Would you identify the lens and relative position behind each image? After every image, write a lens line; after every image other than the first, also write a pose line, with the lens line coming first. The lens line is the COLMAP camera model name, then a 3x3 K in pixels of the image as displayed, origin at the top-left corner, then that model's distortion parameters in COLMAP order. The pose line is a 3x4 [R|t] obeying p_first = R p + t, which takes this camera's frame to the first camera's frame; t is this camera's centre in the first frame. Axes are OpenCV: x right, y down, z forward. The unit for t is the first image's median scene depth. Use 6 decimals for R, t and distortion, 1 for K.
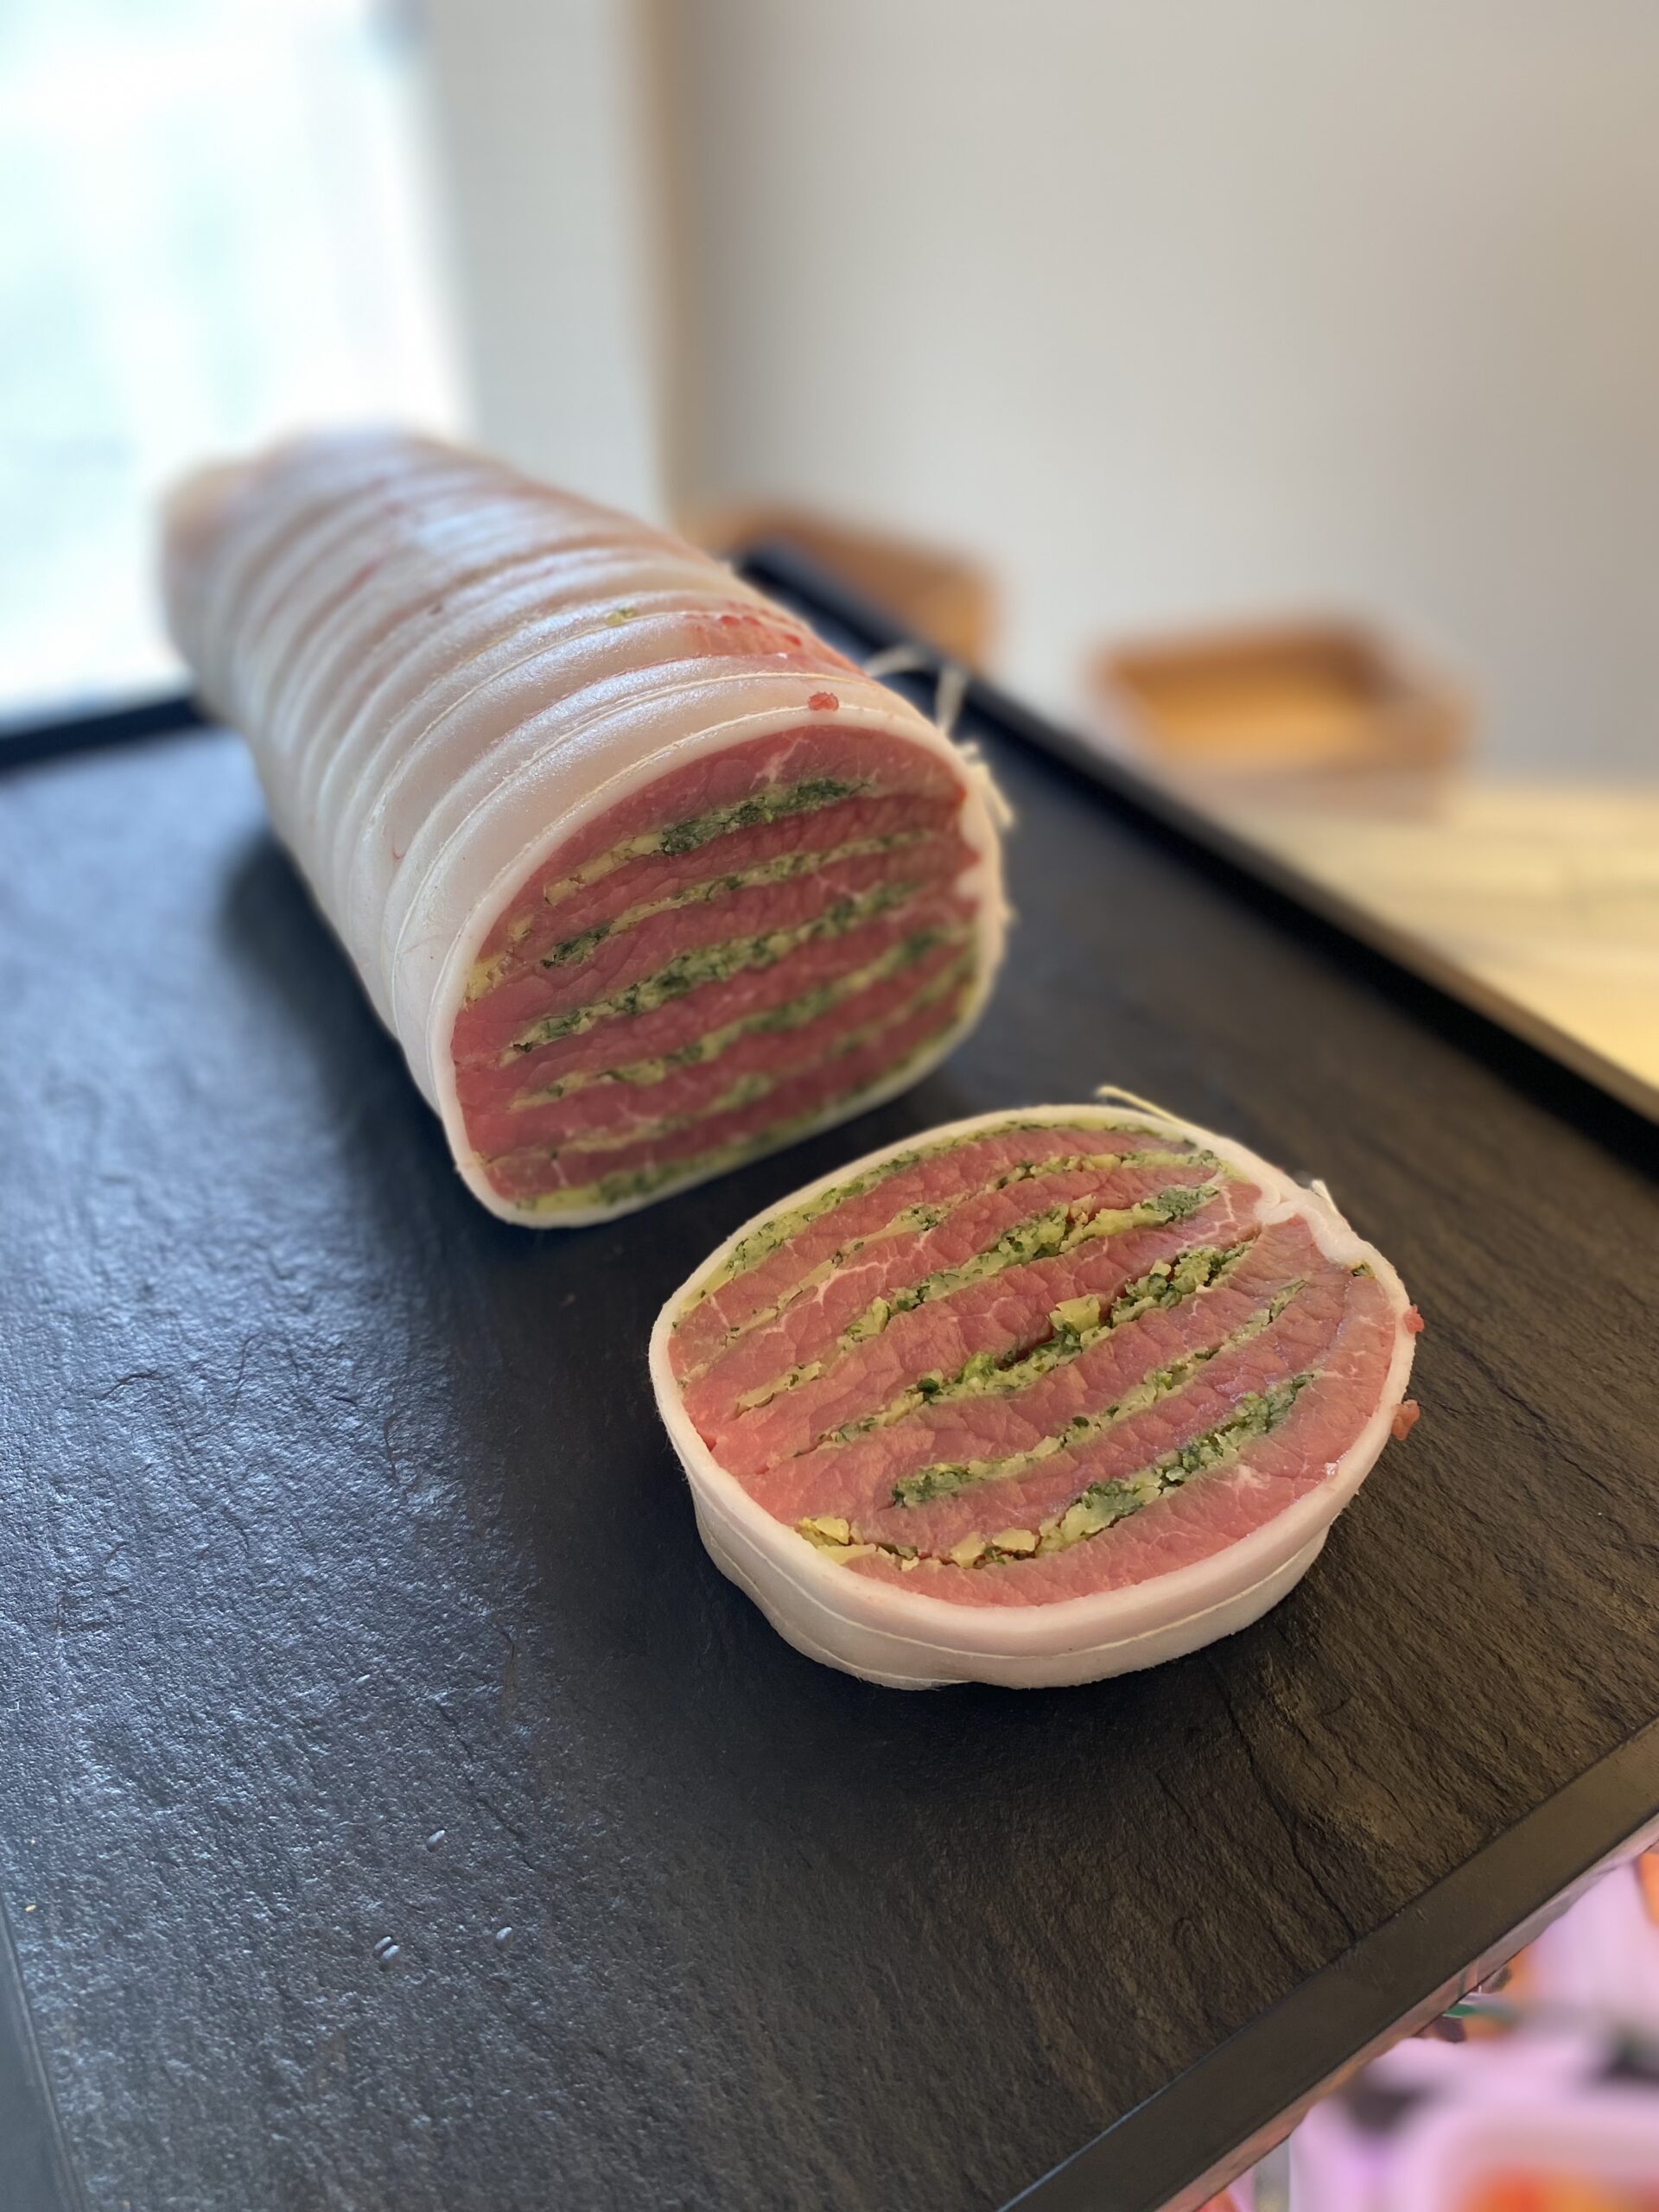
lens RADIAL K [[1691.4, 0, 853.6], [0, 1691.4, 1075.3], [0, 0, 1]] dist [0.096696, -0.168697]
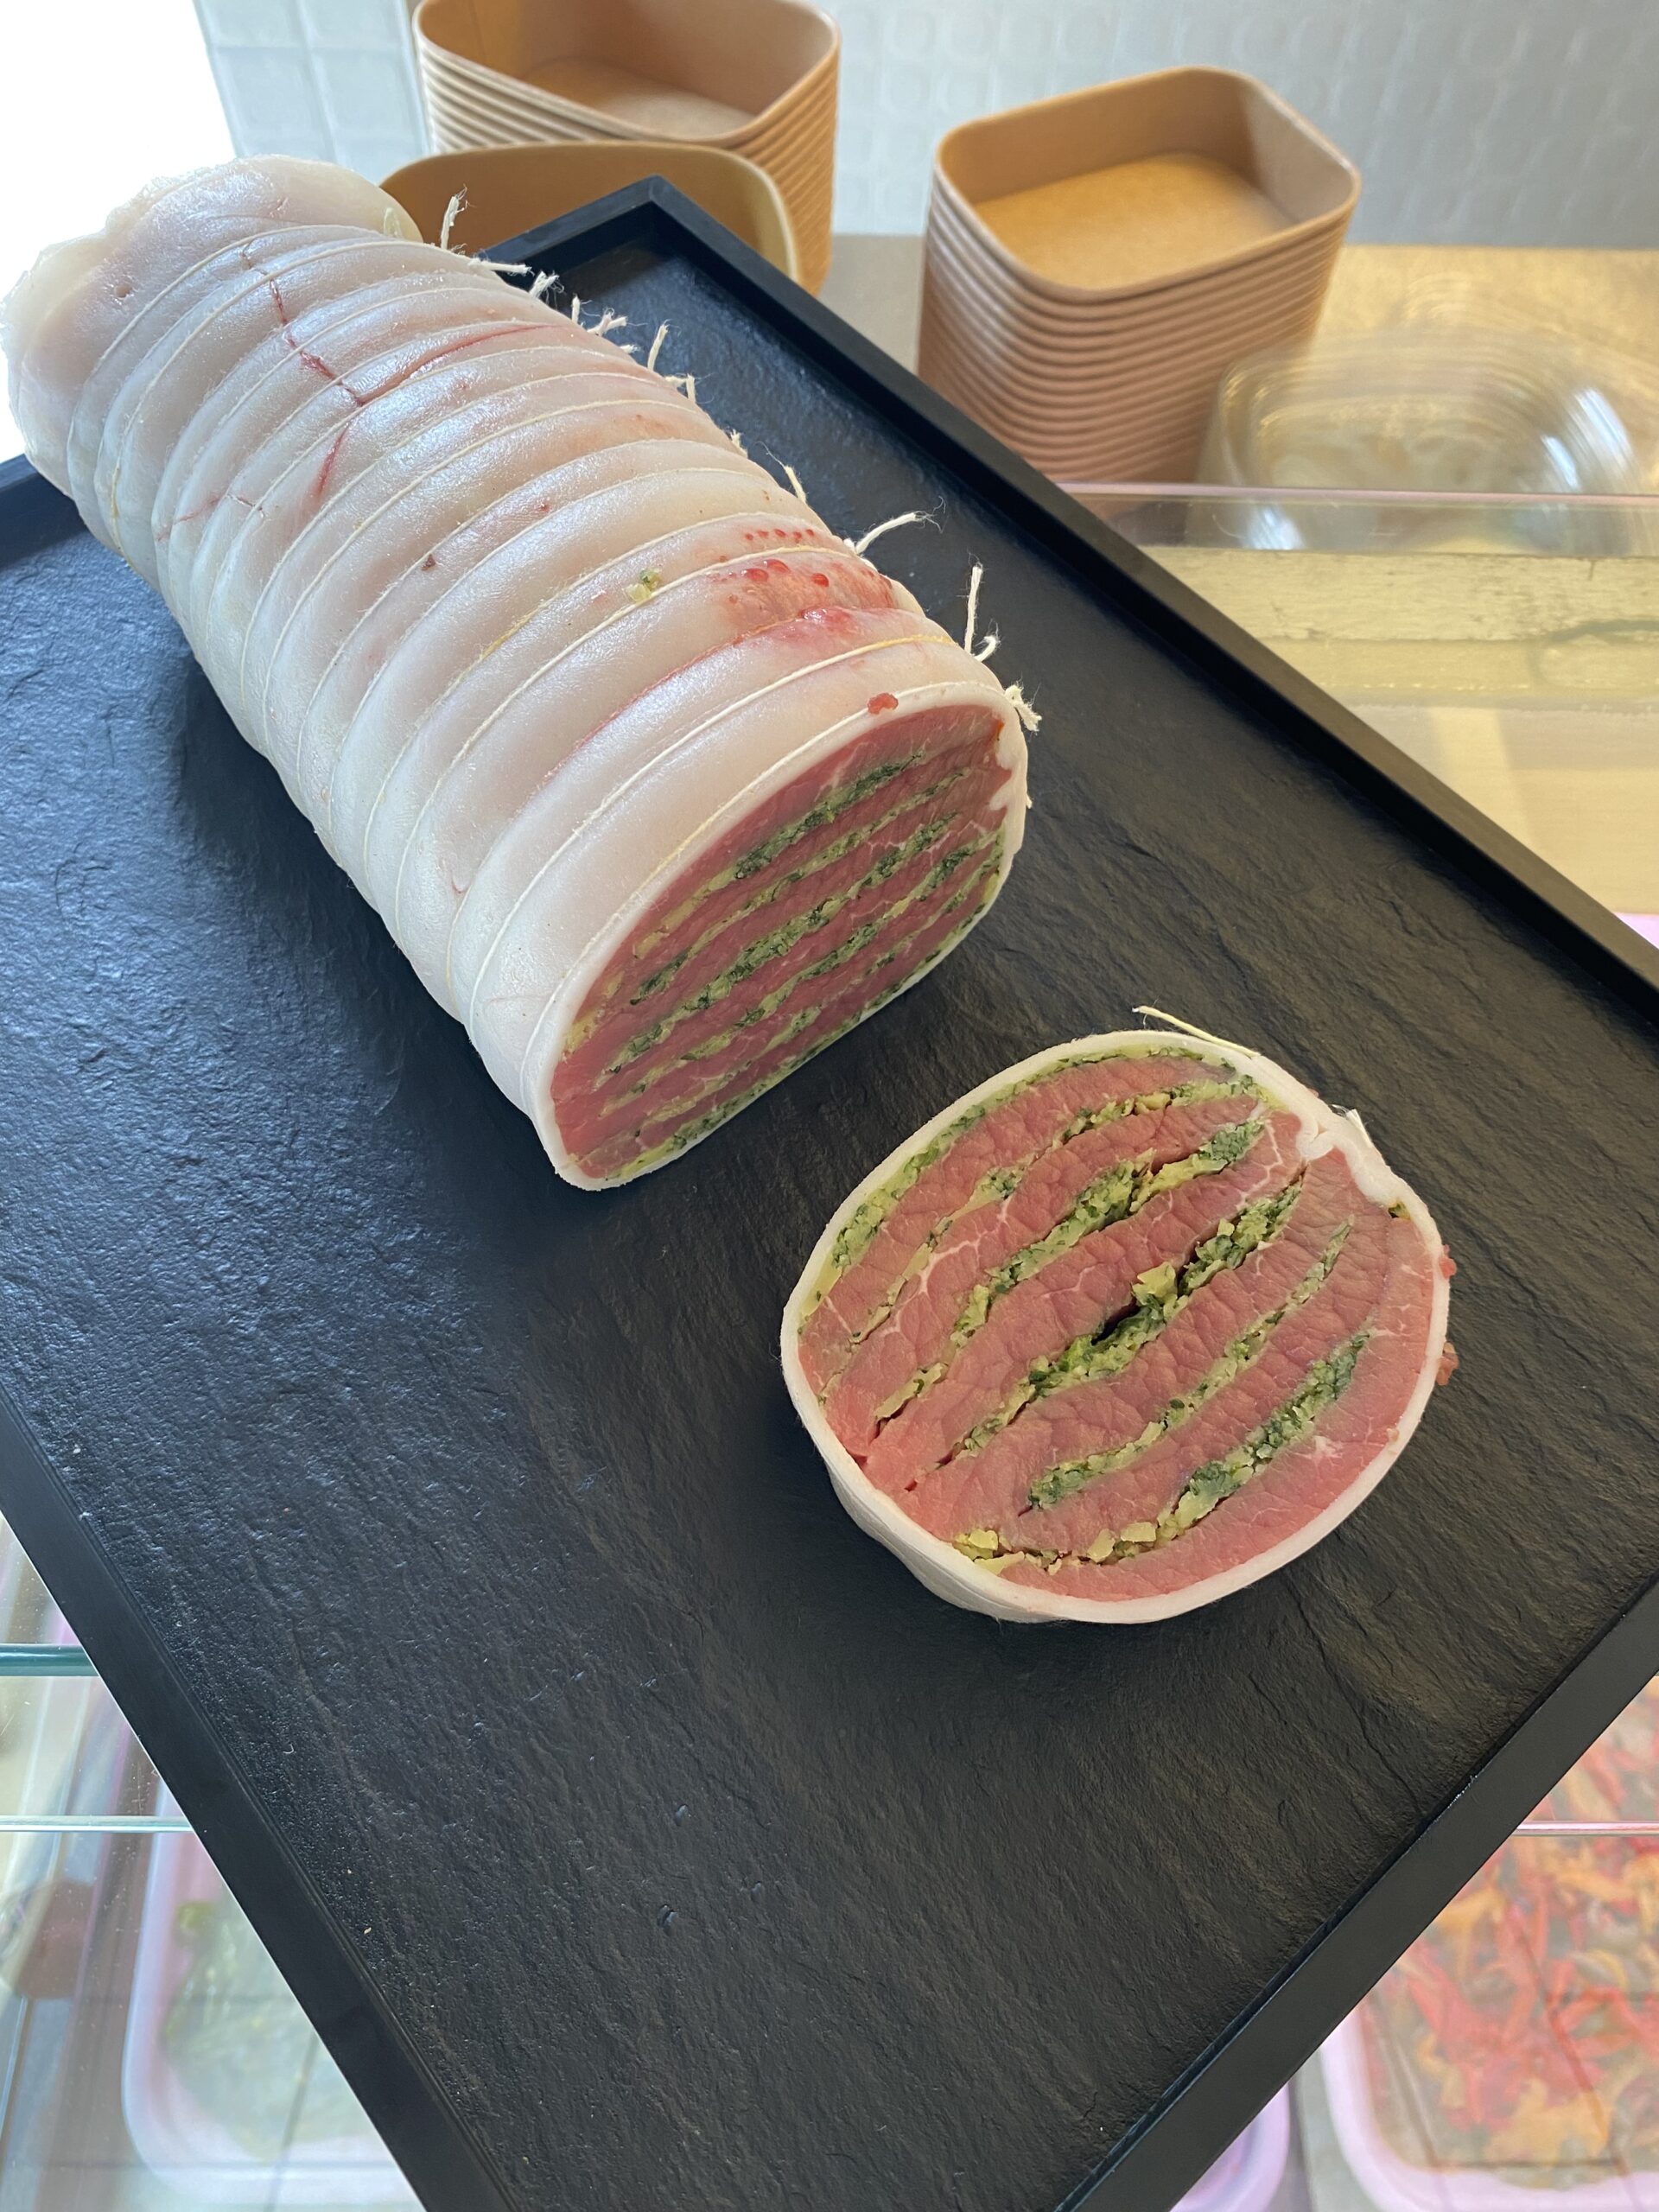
lens RADIAL K [[1688.6, 0, 831.5], [0, 1688.6, 1038.6], [0, 0, 1]] dist [0.110446, -0.251192]
pose [[0.991075, -0.095285, 0.093231, -0.163082], [0.057755, 0.937221, 0.343920, -0.392994], [-0.120149, -0.335466, 0.934359, 0.034559]]
